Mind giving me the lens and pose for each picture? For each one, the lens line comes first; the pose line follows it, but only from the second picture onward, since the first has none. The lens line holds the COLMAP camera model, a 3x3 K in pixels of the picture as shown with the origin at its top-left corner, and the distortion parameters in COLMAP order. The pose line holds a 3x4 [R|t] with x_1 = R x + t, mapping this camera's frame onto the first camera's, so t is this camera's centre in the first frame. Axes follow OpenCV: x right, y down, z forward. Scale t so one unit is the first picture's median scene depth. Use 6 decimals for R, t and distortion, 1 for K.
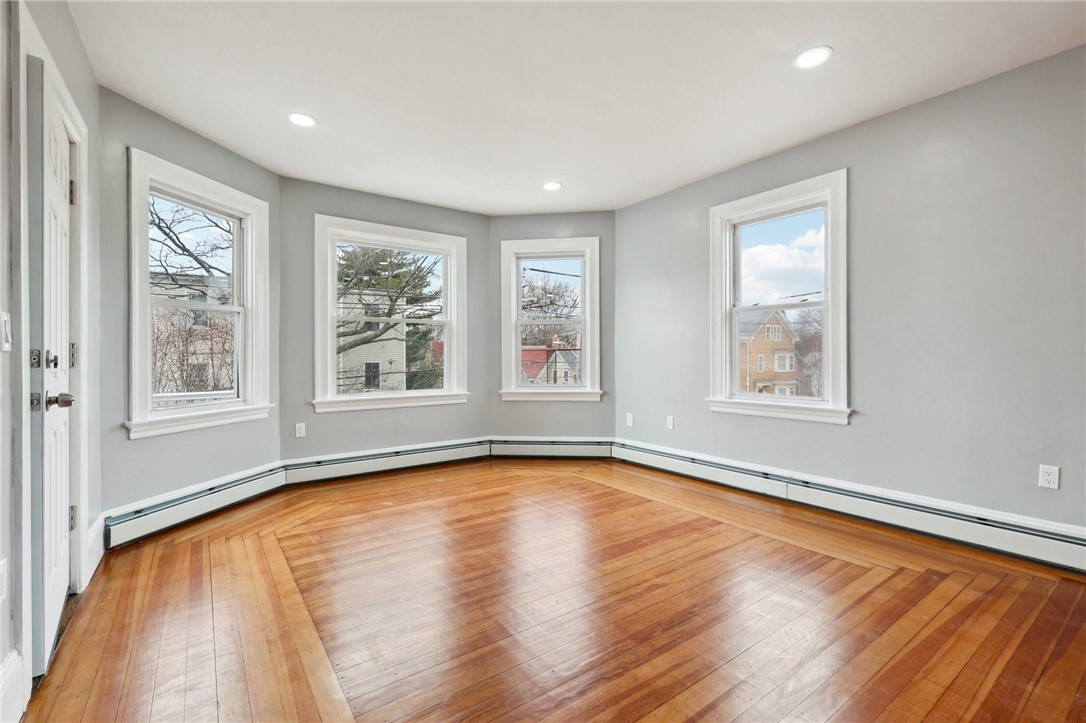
lens RADIAL K [[479.1, 0, 548.7], [0, 479.1, 362.1], [0, 0, 1]] dist [0.010821, 0.001224]
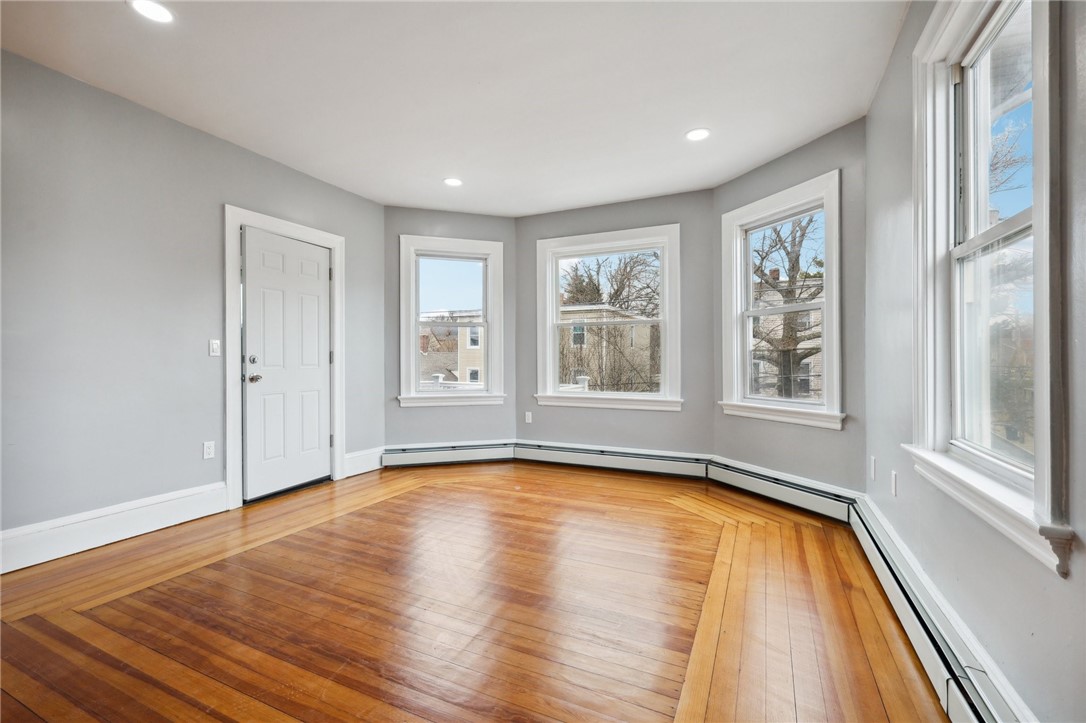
lens RADIAL K [[479.1, 0, 528.7], [0, 479.1, 361.1], [0, 0, 1]] dist [0.010821, 0.001224]
pose [[0.465270, 0.006154, -0.885147, 0.593172], [-0.012190, 0.999926, 0.000545, -0.004754], [0.885085, 0.010537, 0.465311, 0.434345]]
